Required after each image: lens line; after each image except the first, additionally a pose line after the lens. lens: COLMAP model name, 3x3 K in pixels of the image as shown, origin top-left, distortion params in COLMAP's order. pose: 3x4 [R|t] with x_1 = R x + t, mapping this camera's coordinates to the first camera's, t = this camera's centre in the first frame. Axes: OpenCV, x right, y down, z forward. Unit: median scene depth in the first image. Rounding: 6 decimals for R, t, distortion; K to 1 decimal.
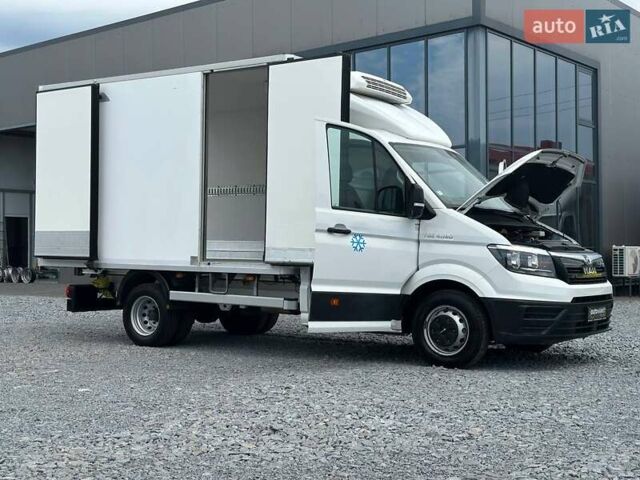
lens RADIAL K [[888.5, 0, 318.4], [0, 888.5, 237.4], [0, 0, 1]] dist [0.132264, 0.000000]
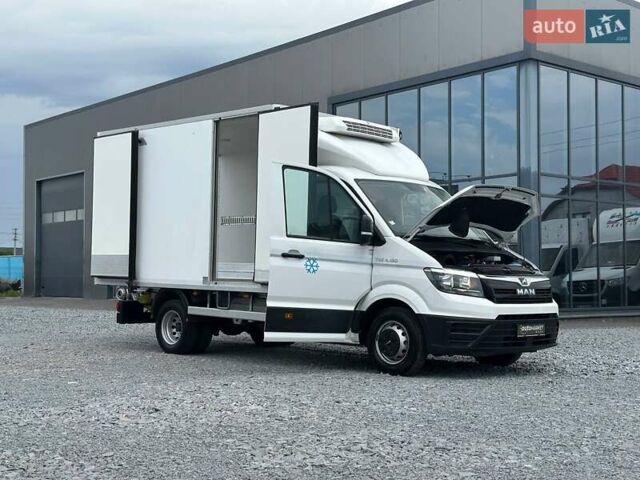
lens RADIAL K [[888.5, 0, 319.5], [0, 888.5, 243.2], [0, 0, 1]] dist [0.132264, 0.000000]
pose [[0.985226, 0.000755, -0.171259, 0.237343], [-0.004028, 0.999816, -0.018766, -0.001667], [0.171213, 0.019179, 0.985047, -0.143519]]
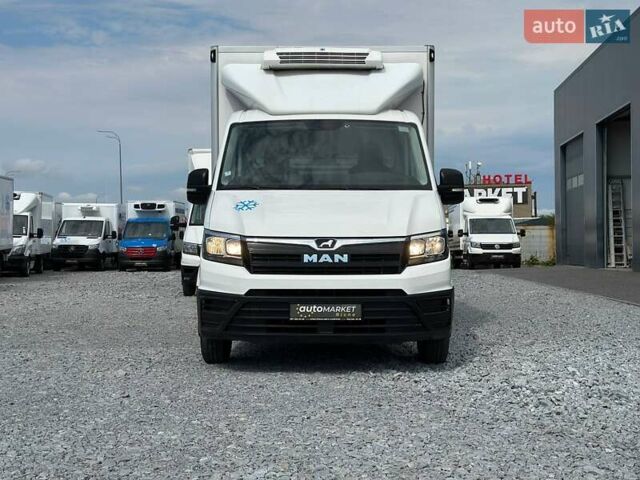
lens RADIAL K [[888.5, 0, 317.3], [0, 888.5, 239.5], [0, 0, 1]] dist [0.132264, 0.000000]
pose [[0.569900, -0.008172, -0.821674, 0.940373], [0.020664, 0.999777, 0.004389, 0.016419], [0.821455, -0.019480, 0.569941, 0.538235]]
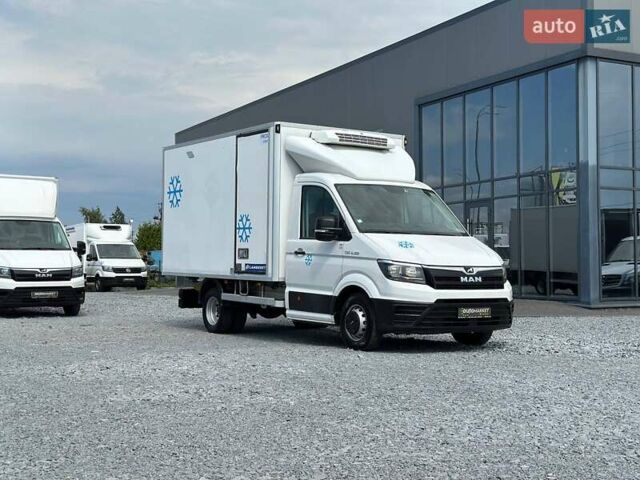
lens RADIAL K [[888.5, 0, 314.0], [0, 888.5, 242.9], [0, 0, 1]] dist [0.132264, 0.000000]
pose [[0.927045, -0.009292, -0.374836, 0.568340], [0.005923, 0.999931, -0.010138, -0.003602], [0.374904, 0.007178, 0.927036, -0.268904]]
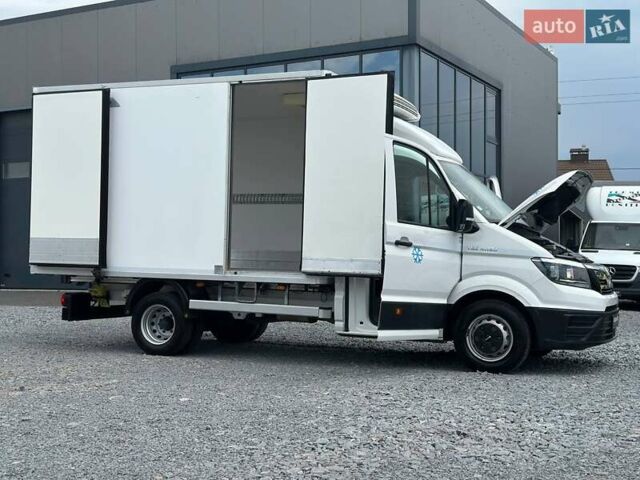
lens RADIAL K [[888.5, 0, 318.2], [0, 888.5, 241.5], [0, 0, 1]] dist [0.132264, 0.000000]
pose [[0.982800, 0.011826, 0.184293, -0.244932], [-0.011680, 0.999930, -0.001879, -0.005901], [-0.184302, -0.000306, 0.982870, -0.009887]]
